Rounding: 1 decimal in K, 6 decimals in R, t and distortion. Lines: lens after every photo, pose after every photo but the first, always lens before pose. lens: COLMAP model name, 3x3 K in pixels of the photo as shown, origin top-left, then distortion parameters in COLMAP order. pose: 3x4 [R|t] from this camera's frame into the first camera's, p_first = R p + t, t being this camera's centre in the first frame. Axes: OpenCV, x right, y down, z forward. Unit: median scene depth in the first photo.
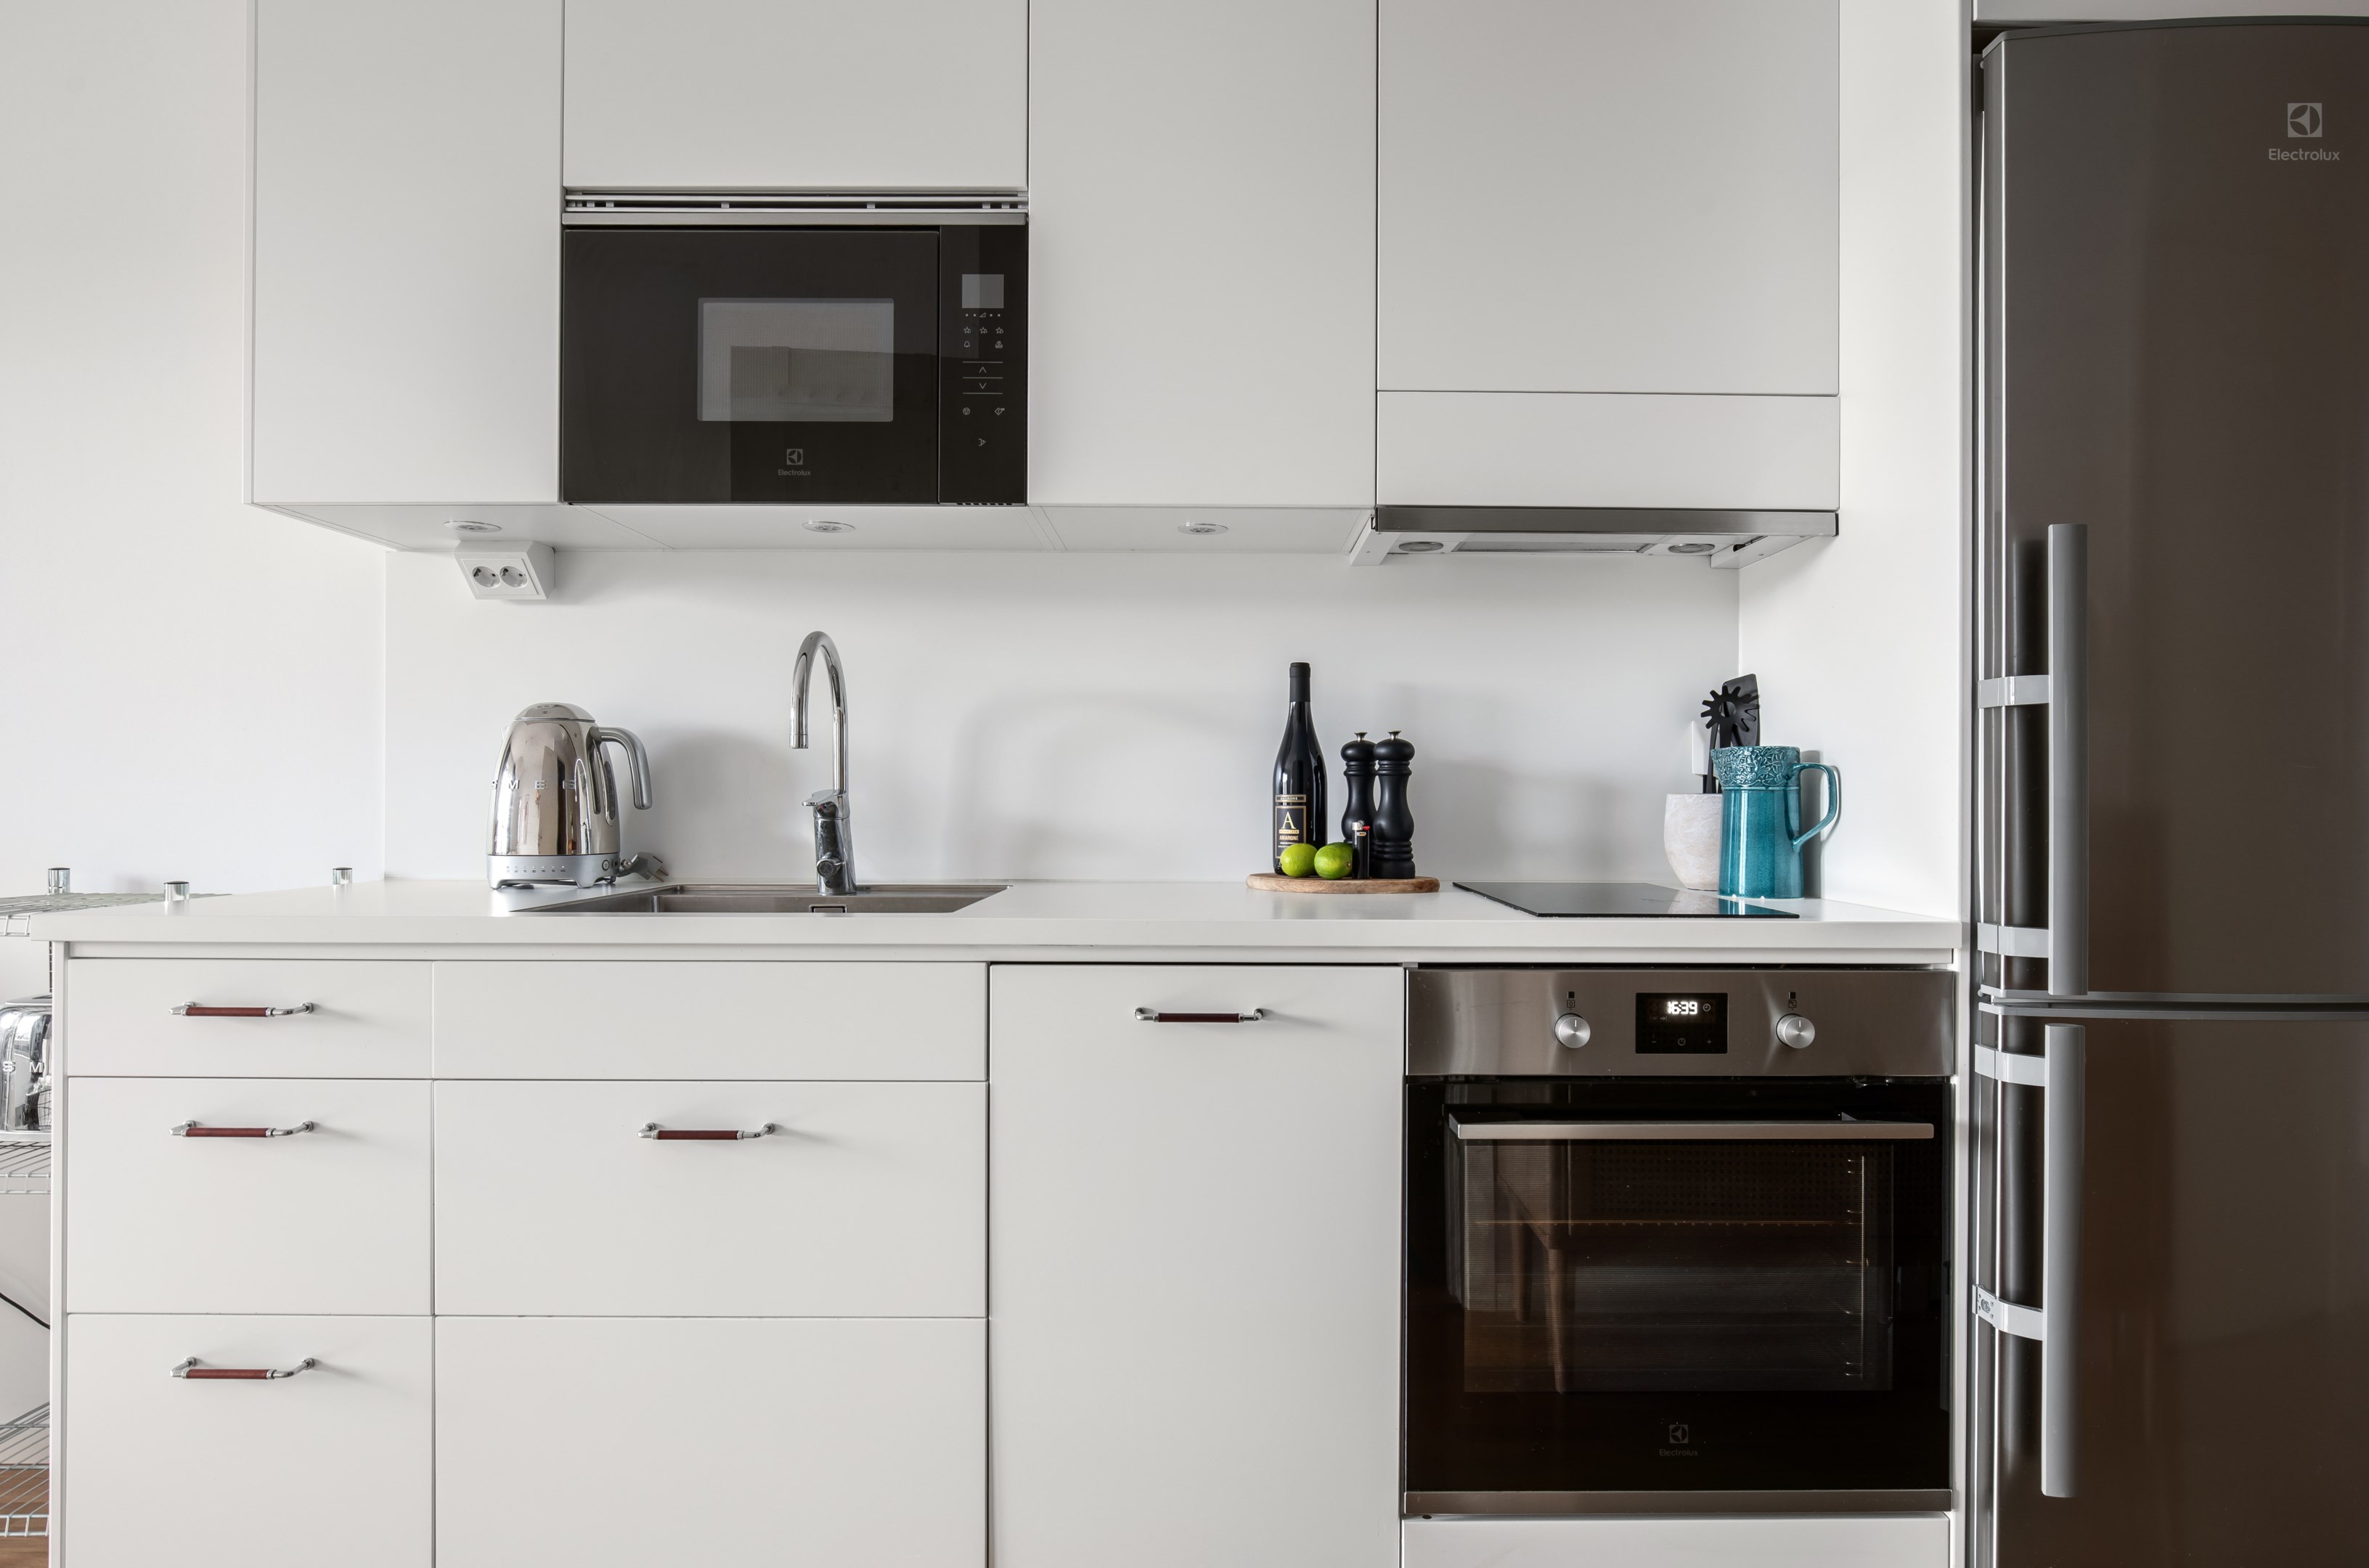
lens RADIAL K [[1321.5, 0, 1185.0], [0, 1321.5, 785.8], [0, 0, 1]] dist [-0.003020, -0.000639]
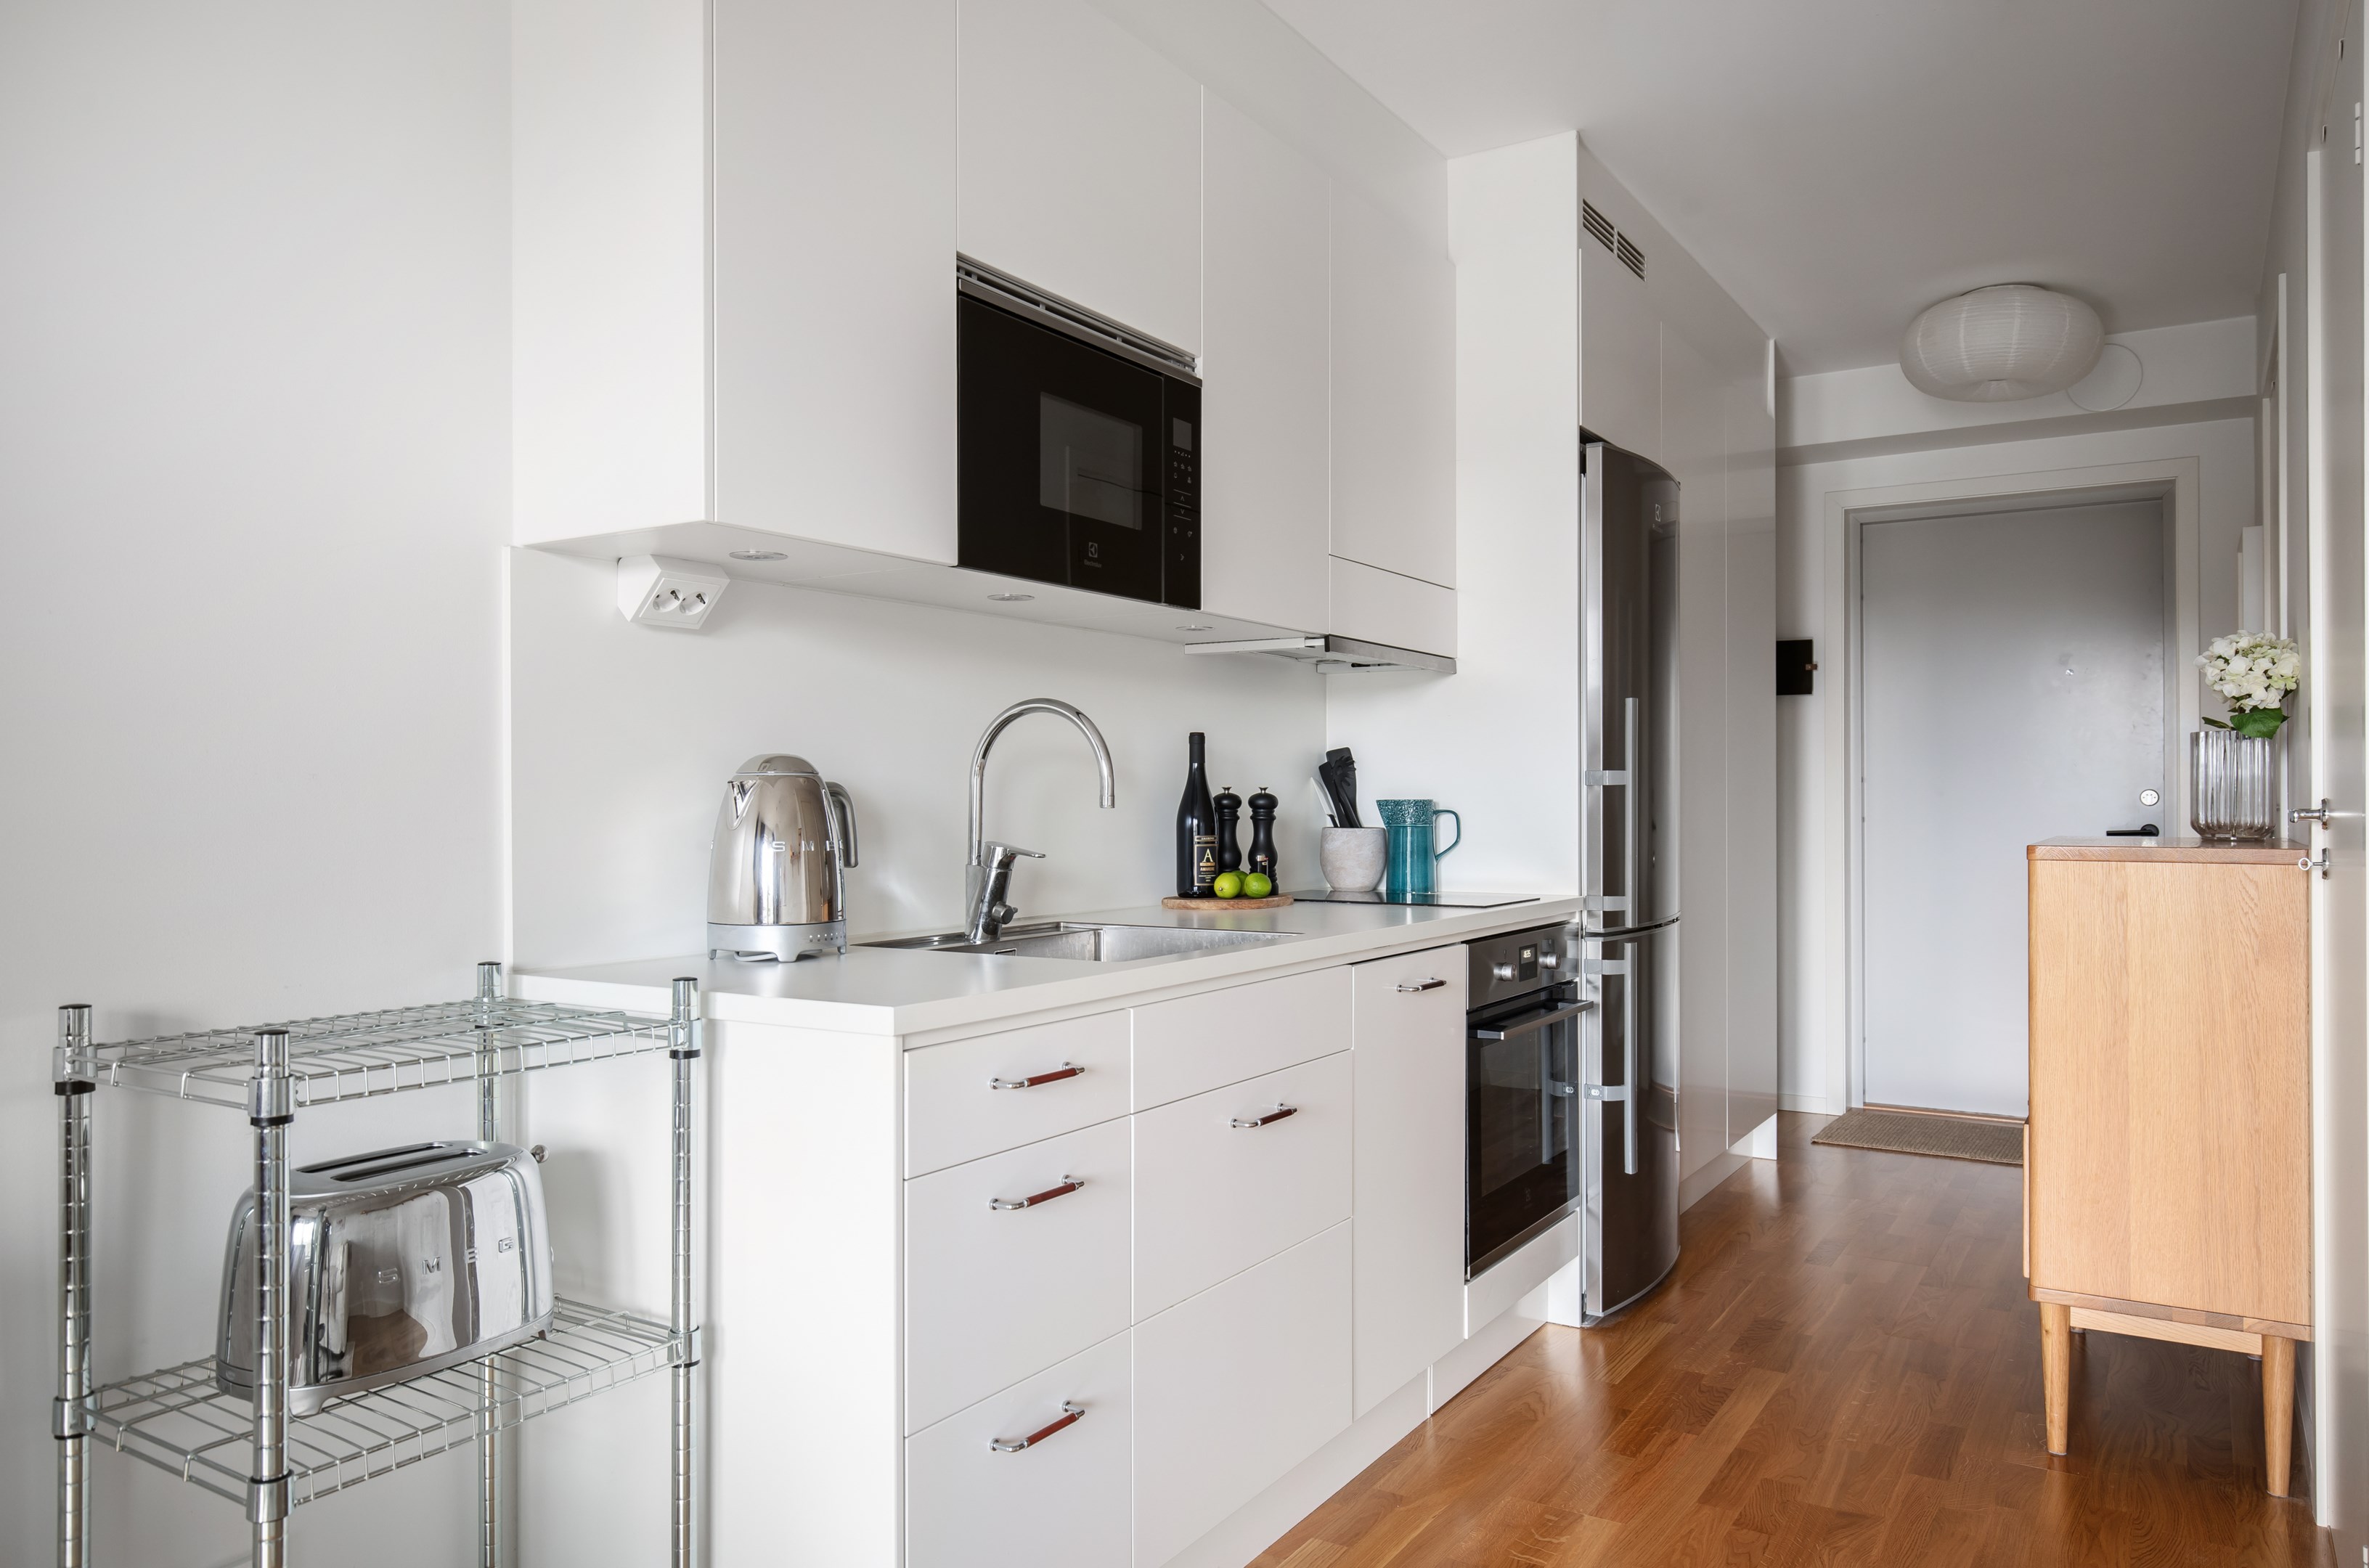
lens RADIAL K [[1607.8, 0, 1184.9], [0, 1607.8, 784.9], [0, 0, 1]] dist [0.007029, 0.002054]
pose [[0.536993, 0.001826, 0.843585, -1.417340], [-0.001902, 0.999998, -0.000953, -0.046119], [-0.843585, -0.001093, 0.536995, 0.191167]]
